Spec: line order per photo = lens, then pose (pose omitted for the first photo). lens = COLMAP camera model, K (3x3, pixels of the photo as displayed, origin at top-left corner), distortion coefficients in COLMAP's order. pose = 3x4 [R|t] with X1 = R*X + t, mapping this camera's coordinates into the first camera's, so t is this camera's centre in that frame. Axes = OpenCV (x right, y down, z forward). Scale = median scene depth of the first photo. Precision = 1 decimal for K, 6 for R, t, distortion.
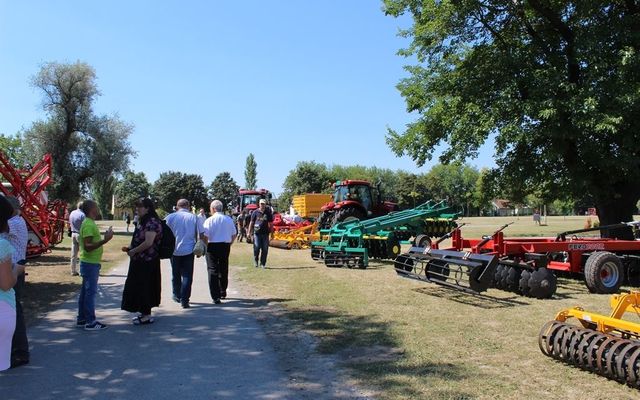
lens RADIAL K [[531.9, 0, 316.4], [0, 531.9, 198.9], [0, 0, 1]] dist [-0.150494, 0.108650]
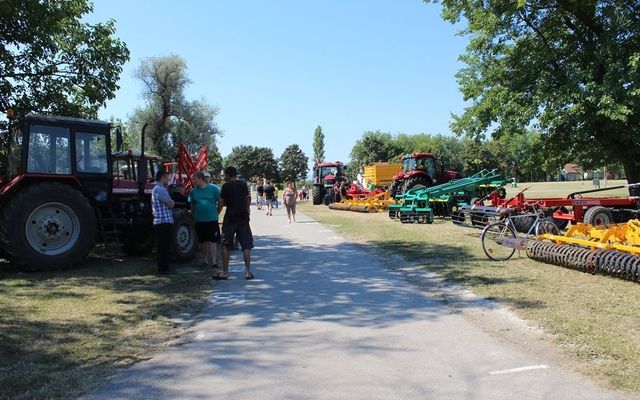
lens RADIAL K [[531.9, 0, 318.2], [0, 531.9, 210.5], [0, 0, 1]] dist [-0.150494, 0.108650]
pose [[0.992708, -0.018607, -0.119097, -0.016615], [0.028103, 0.996513, 0.078563, -0.007219], [0.117220, -0.081338, 0.989769, -0.185498]]
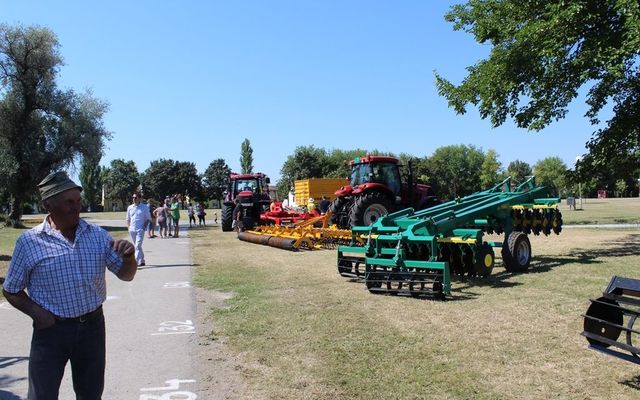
lens RADIAL K [[531.9, 0, 316.7], [0, 531.9, 203.7], [0, 0, 1]] dist [-0.150494, 0.108650]
pose [[0.999822, -0.018125, 0.005217, -0.022249], [0.017940, 0.999277, 0.033519, 0.006101], [-0.005820, -0.033419, 0.999424, 0.240160]]
